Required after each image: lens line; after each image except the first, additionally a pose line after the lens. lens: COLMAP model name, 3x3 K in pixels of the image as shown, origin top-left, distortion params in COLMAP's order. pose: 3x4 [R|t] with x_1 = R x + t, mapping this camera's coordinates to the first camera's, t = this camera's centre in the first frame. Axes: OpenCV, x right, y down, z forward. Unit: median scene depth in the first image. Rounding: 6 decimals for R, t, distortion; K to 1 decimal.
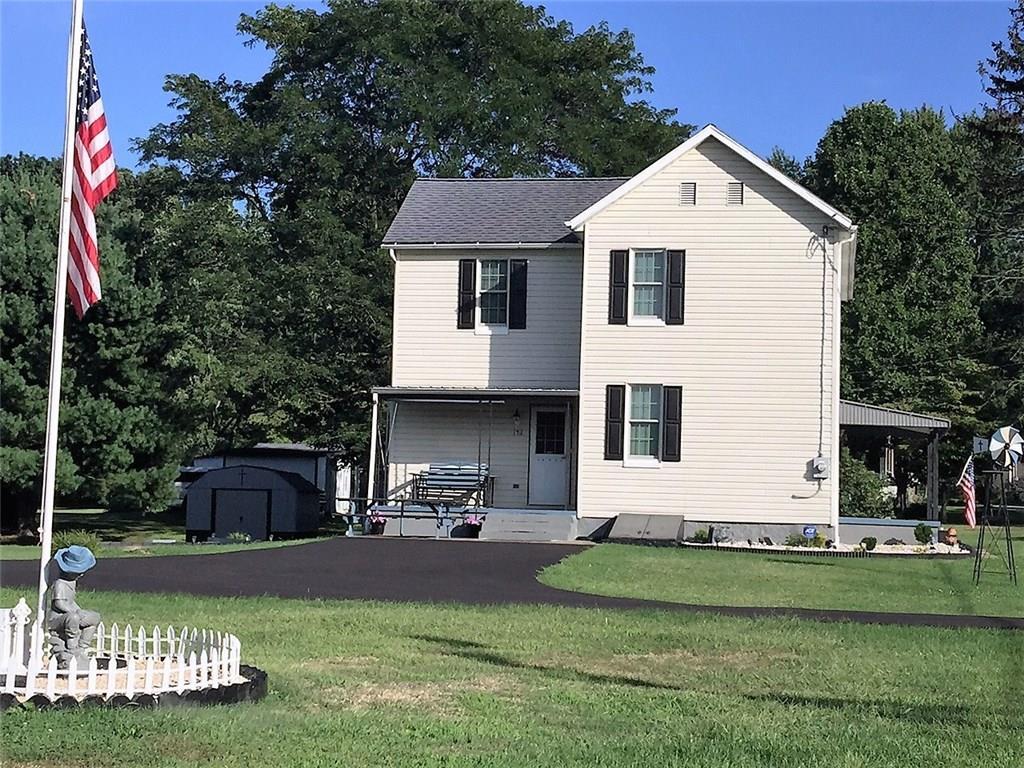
lens RADIAL K [[1749.2, 0, 514.3], [0, 1749.2, 378.8], [0, 0, 1]] dist [0.156019, 0.000000]
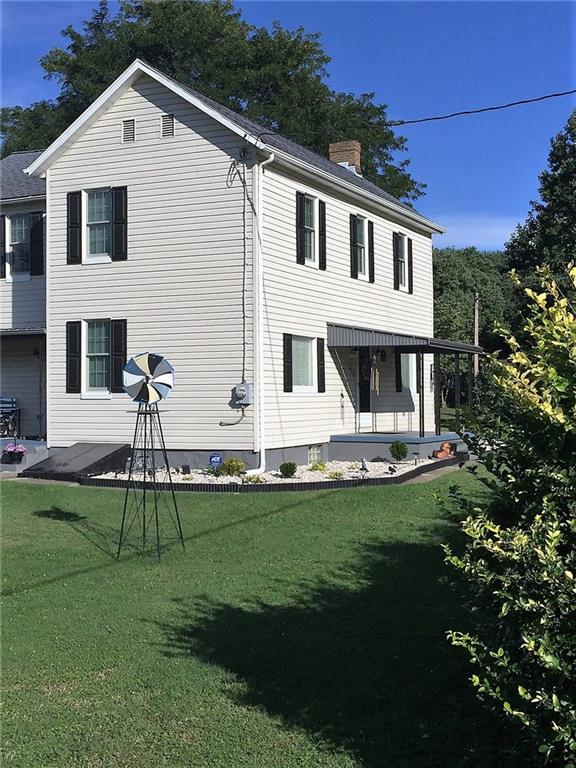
lens RADIAL K [[1002.3, 0, 287.0], [0, 1002.3, 388.4], [0, 0, 1]] dist [0.043795, 0.000000]
pose [[0.965343, -0.036008, -0.258487, 0.336047], [0.053577, 0.996684, 0.061248, 0.013468], [0.255425, -0.072974, 0.964071, 0.445938]]
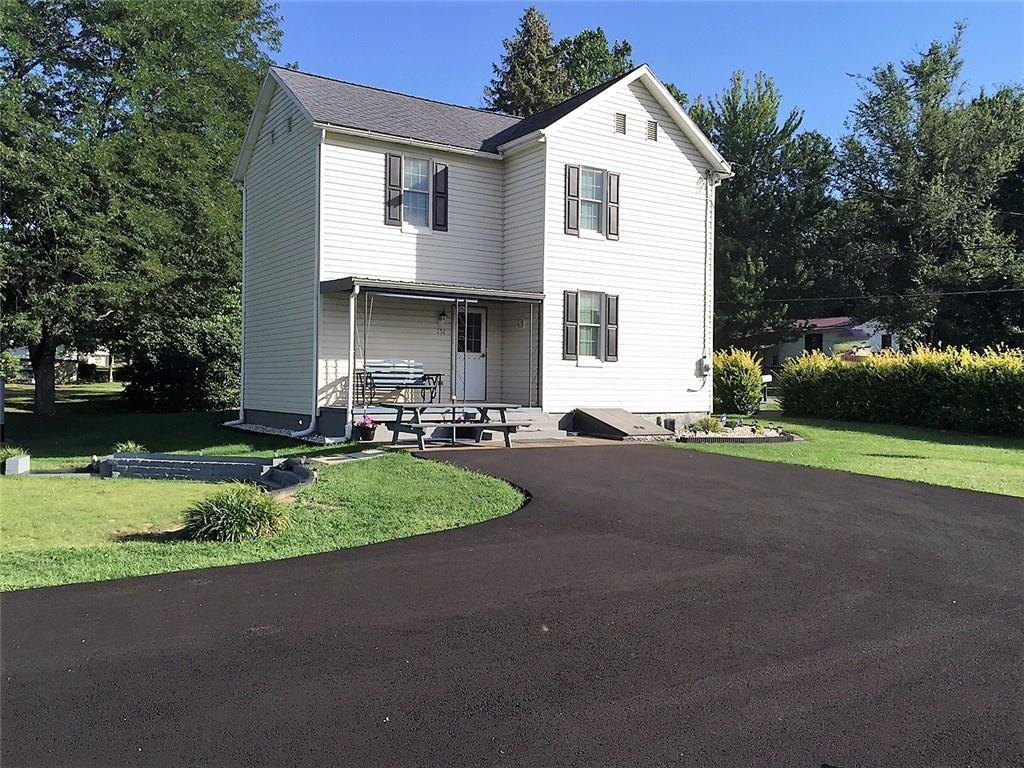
lens RADIAL K [[876.3, 0, 513.0], [0, 876.3, 384.0], [0, 0, 1]] dist [0.055184, -0.000869]
pose [[0.730975, -0.016905, 0.682195, -0.340561], [-0.047041, 0.996067, 0.075088, 0.021873], [-0.680781, -0.086978, 0.727305, 0.621435]]
